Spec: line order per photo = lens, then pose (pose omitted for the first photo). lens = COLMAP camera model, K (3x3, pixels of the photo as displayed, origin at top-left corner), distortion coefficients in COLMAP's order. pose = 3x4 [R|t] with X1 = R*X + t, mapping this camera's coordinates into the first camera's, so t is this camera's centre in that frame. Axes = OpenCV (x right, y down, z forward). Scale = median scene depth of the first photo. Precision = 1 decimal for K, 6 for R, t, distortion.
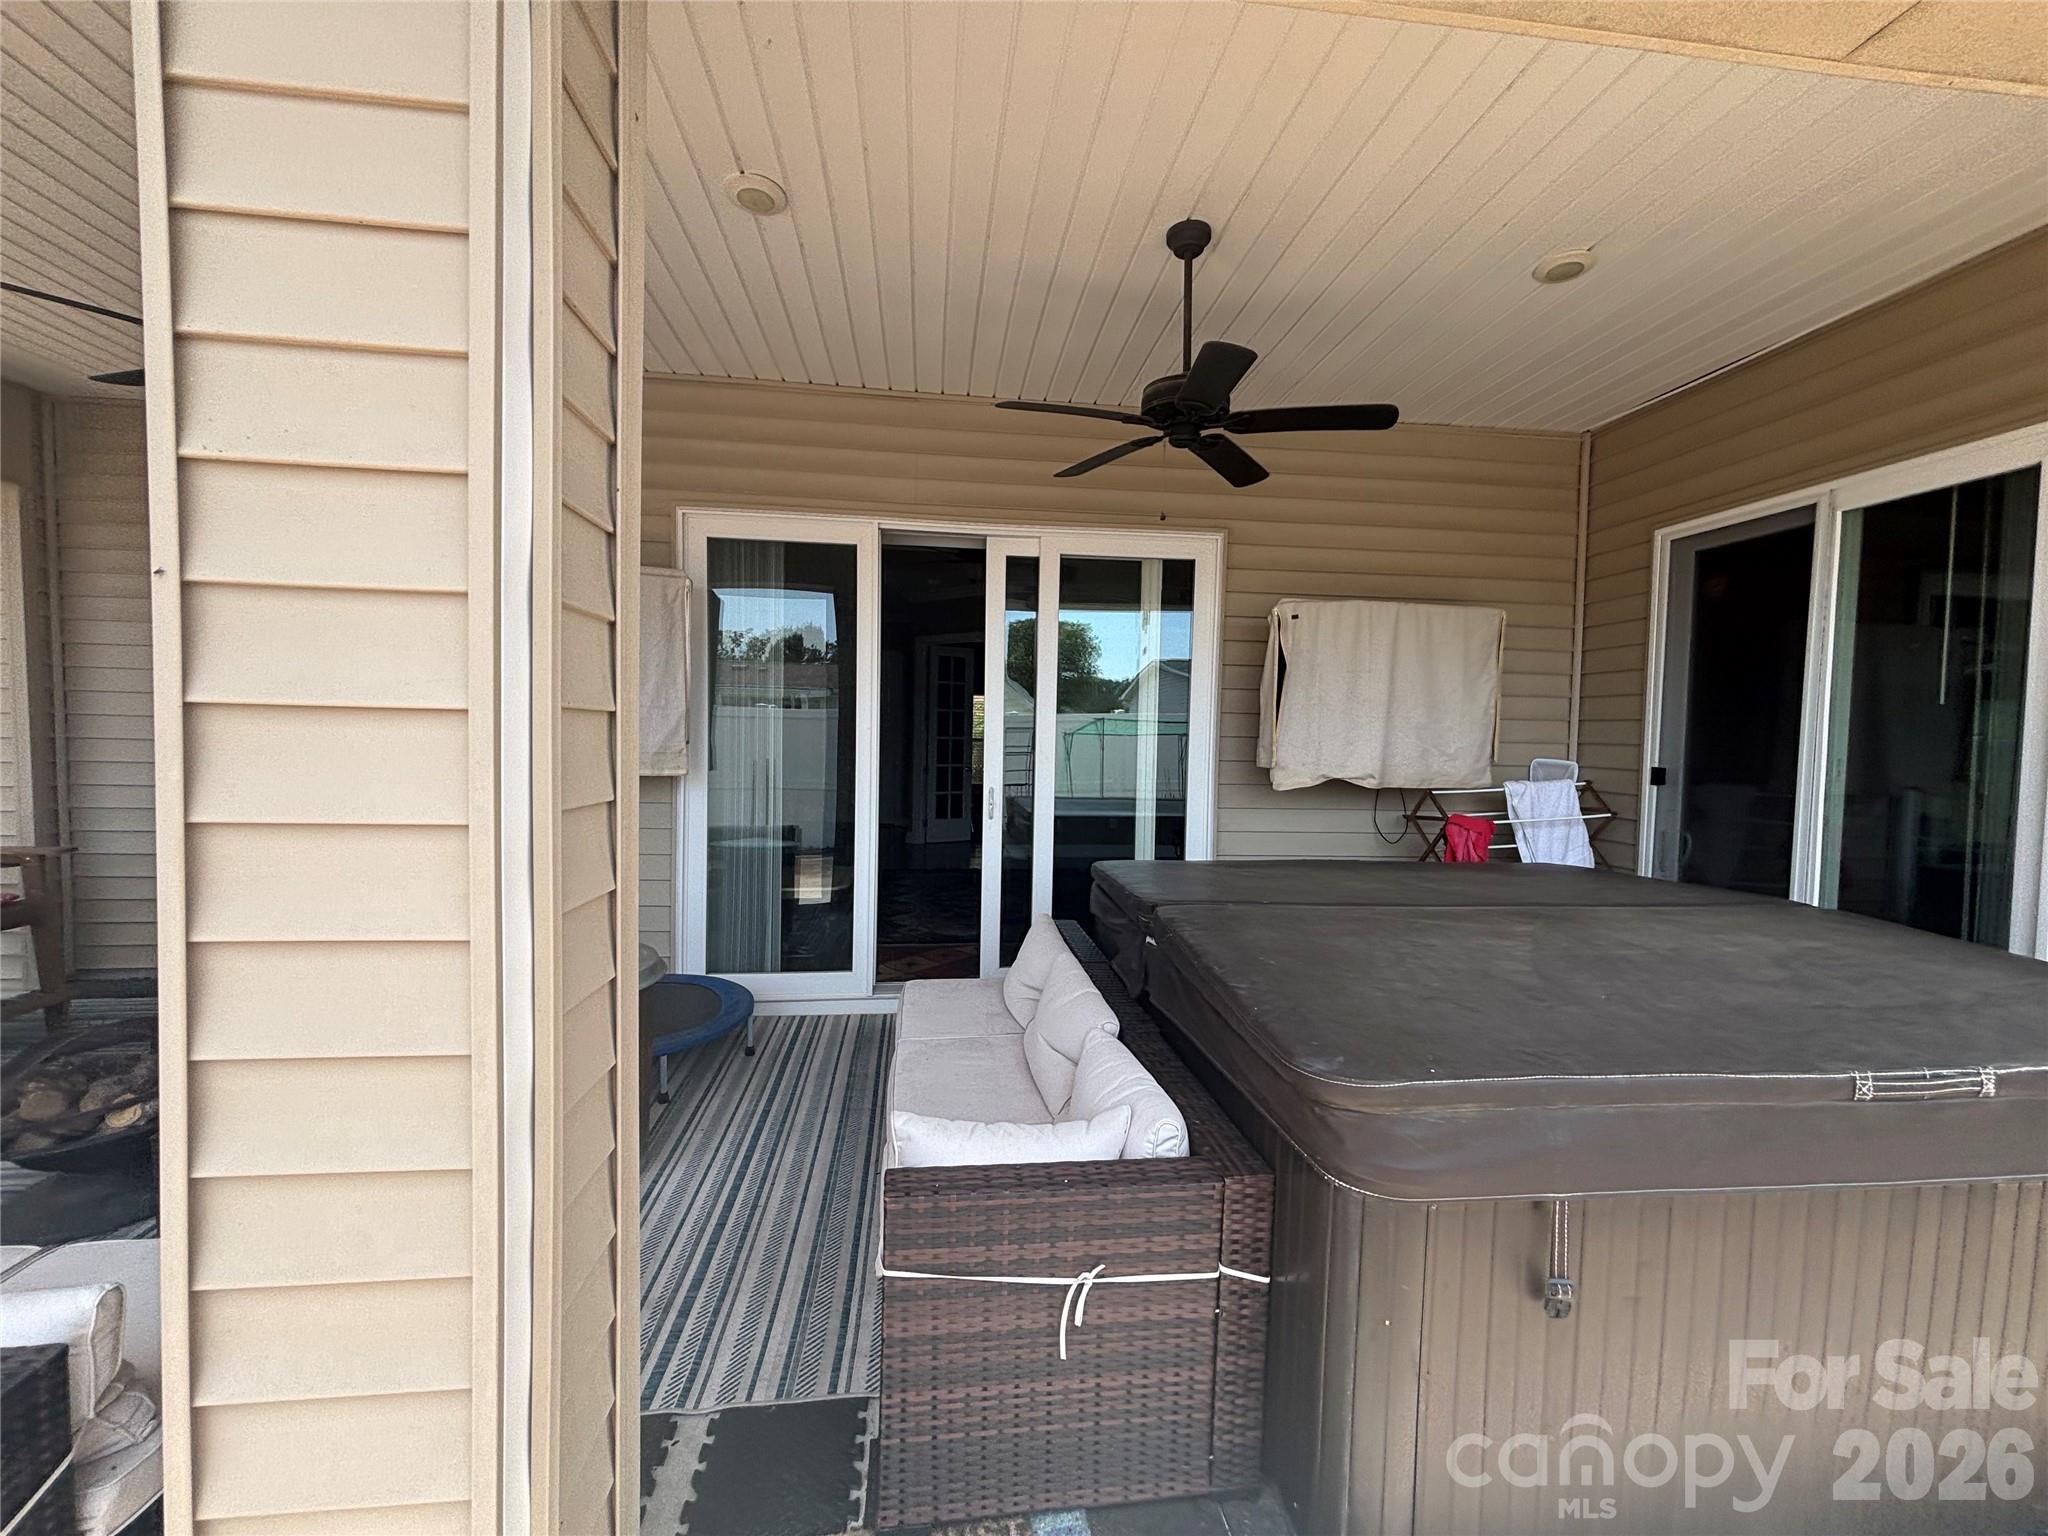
lens RADIAL K [[824.6, 0, 1025.8], [0, 824.6, 772.3], [0, 0, 1]] dist [-0.000643, 0.000723]
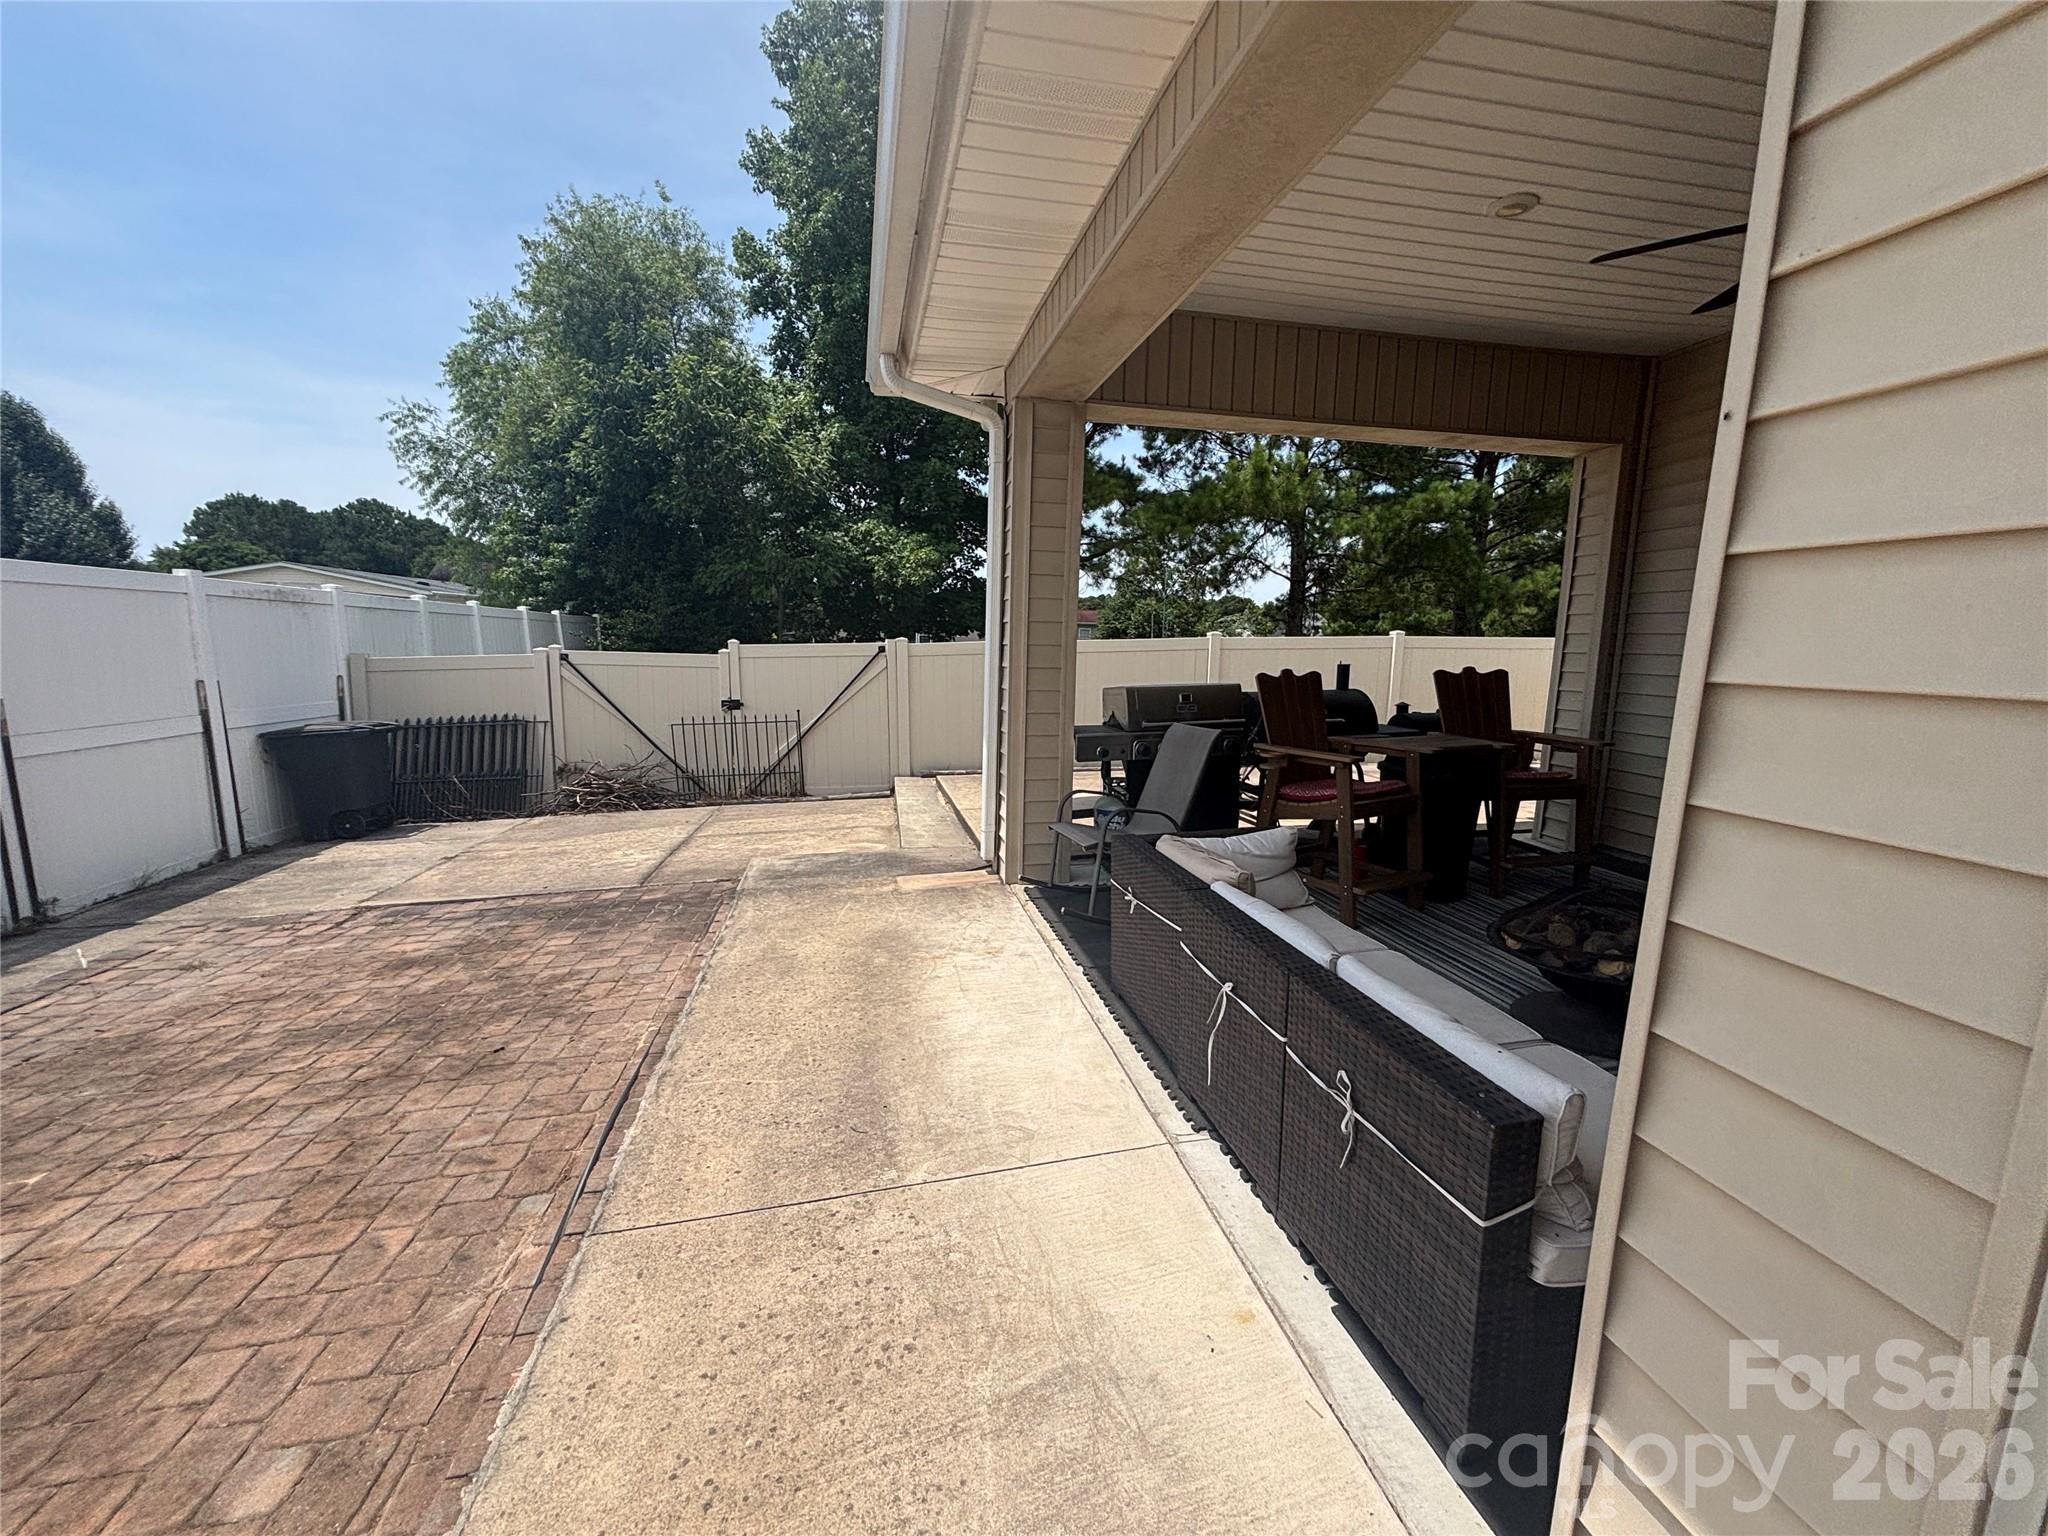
lens RADIAL K [[824.6, 0, 1024.7], [0, 824.6, 772.7], [0, 0, 1]] dist [-0.000643, 0.000723]
pose [[0.087972, 0.143122, -0.985787, -0.034534], [-0.059178, 0.988627, 0.138253, 0.023356], [0.994364, 0.046174, 0.095441, 0.033433]]
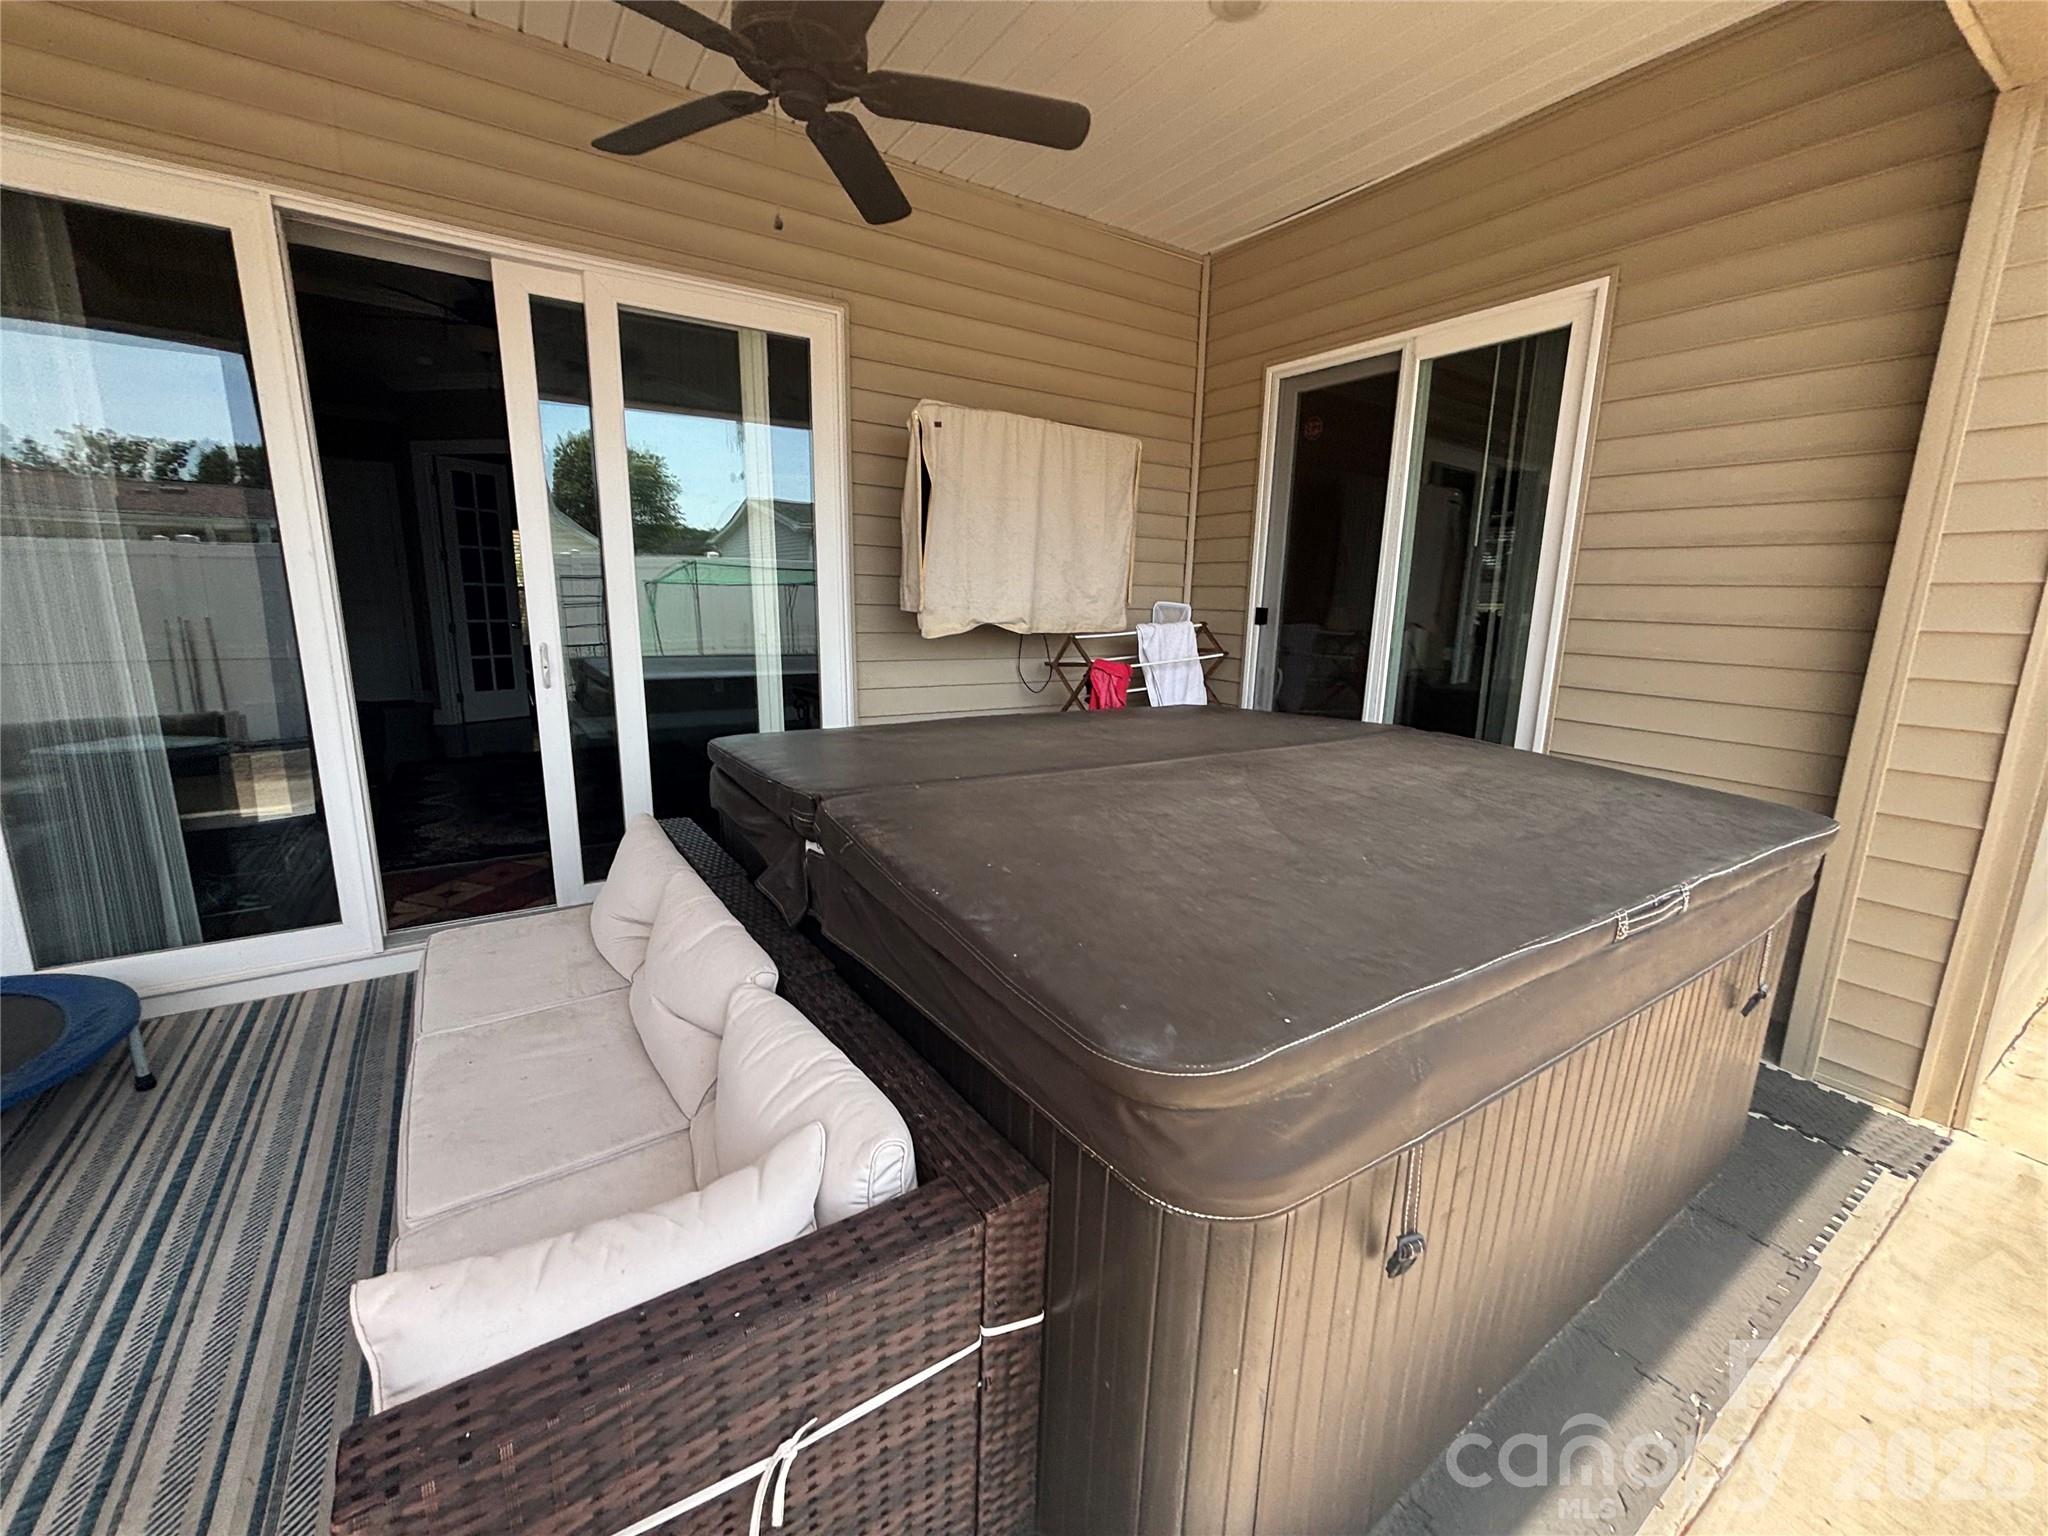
lens RADIAL K [[824.6, 0, 1014.3], [0, 824.6, 776.0], [0, 0, 1]] dist [-0.000643, 0.000723]
pose [[0.896489, -0.095336, 0.432687, 0.004813], [0.018256, 0.983695, 0.178916, 0.015322], [-0.442689, -0.152497, 0.883613, 0.233738]]
